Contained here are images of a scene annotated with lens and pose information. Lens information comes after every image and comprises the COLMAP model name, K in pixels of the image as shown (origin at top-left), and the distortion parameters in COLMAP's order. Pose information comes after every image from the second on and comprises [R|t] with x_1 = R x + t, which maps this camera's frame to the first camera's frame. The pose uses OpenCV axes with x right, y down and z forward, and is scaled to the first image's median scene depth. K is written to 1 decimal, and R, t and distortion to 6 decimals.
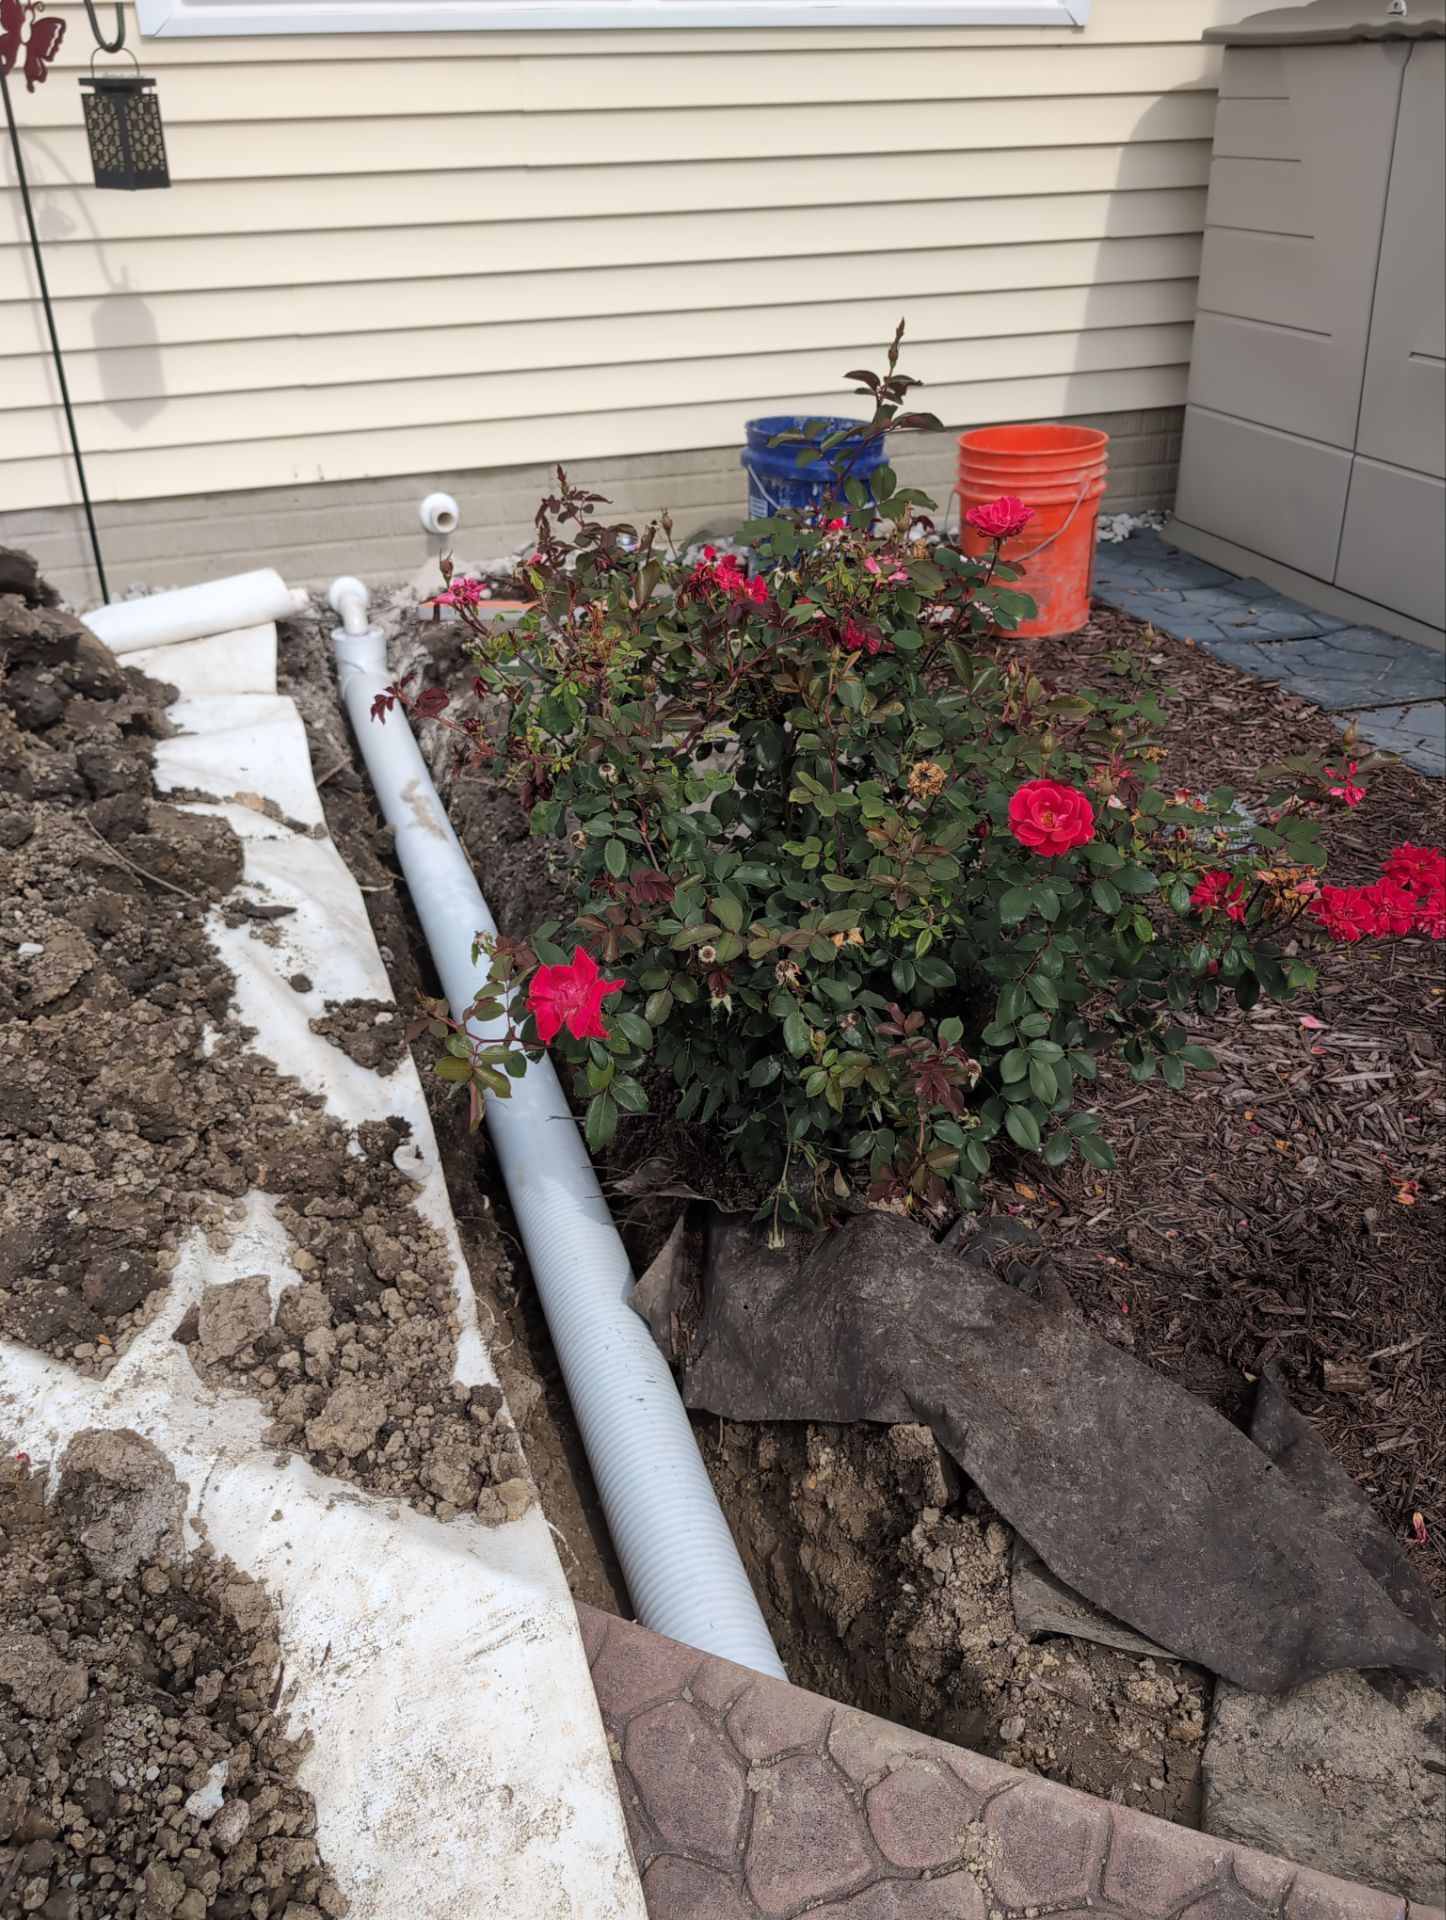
lens RADIAL K [[1624.2, 0, 725.6], [0, 1624.2, 957.6], [0, 0, 1]] dist [-0.001420, 0.007167]
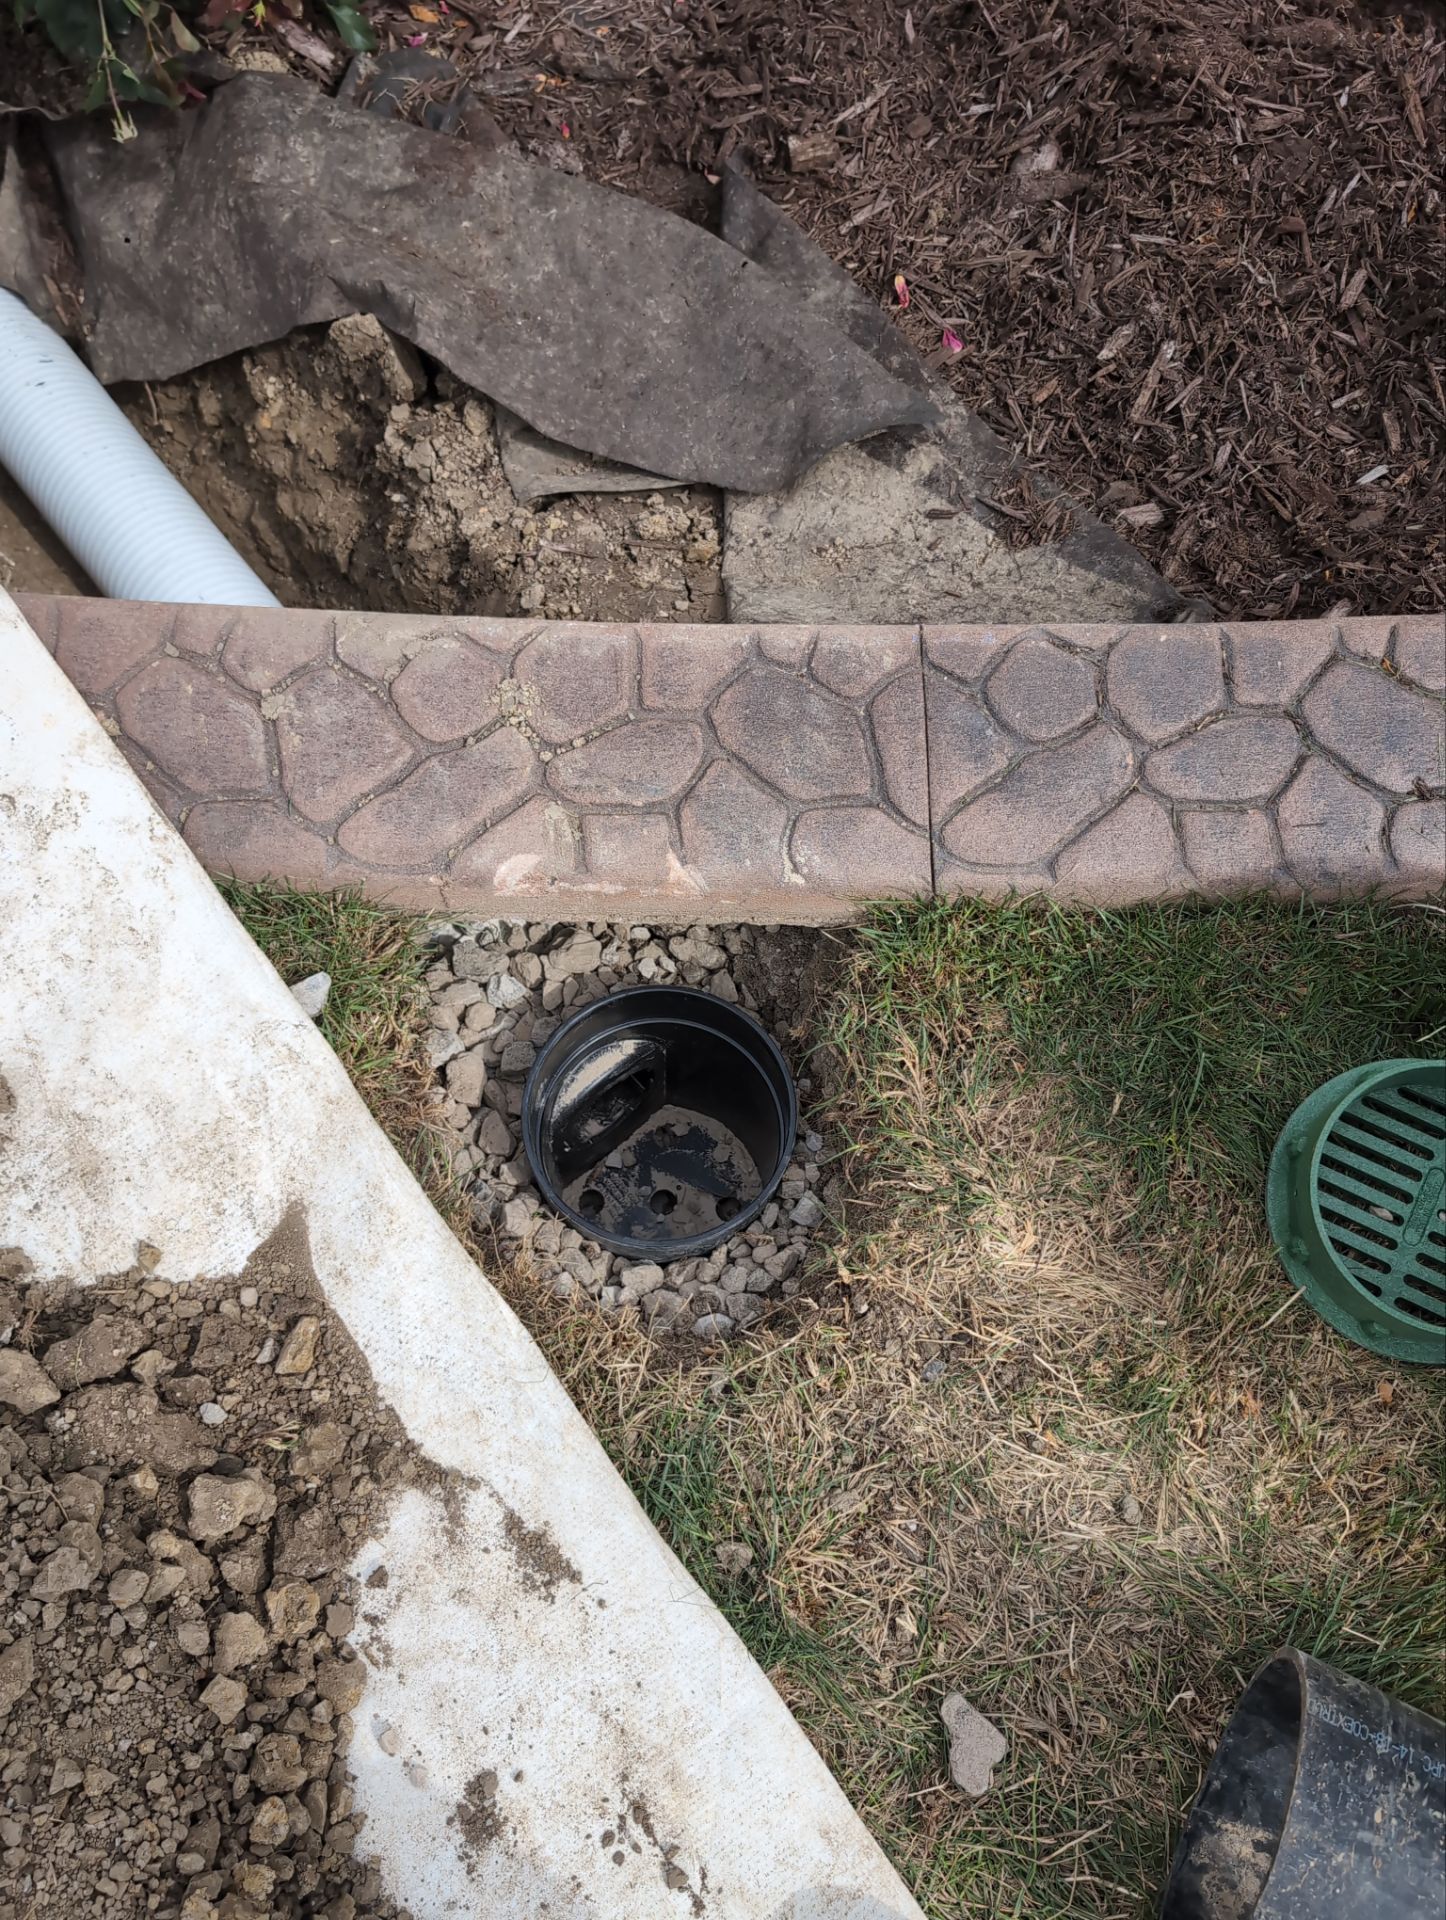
lens RADIAL K [[1624.2, 0, 723.3], [0, 1624.2, 960.3], [0, 0, 1]] dist [-0.001420, 0.007167]
pose [[0.931912, -0.313710, 0.182007, 0.035463], [0.158143, 0.803089, 0.574491, 0.102038], [-0.326391, -0.506591, 0.798019, 0.081282]]
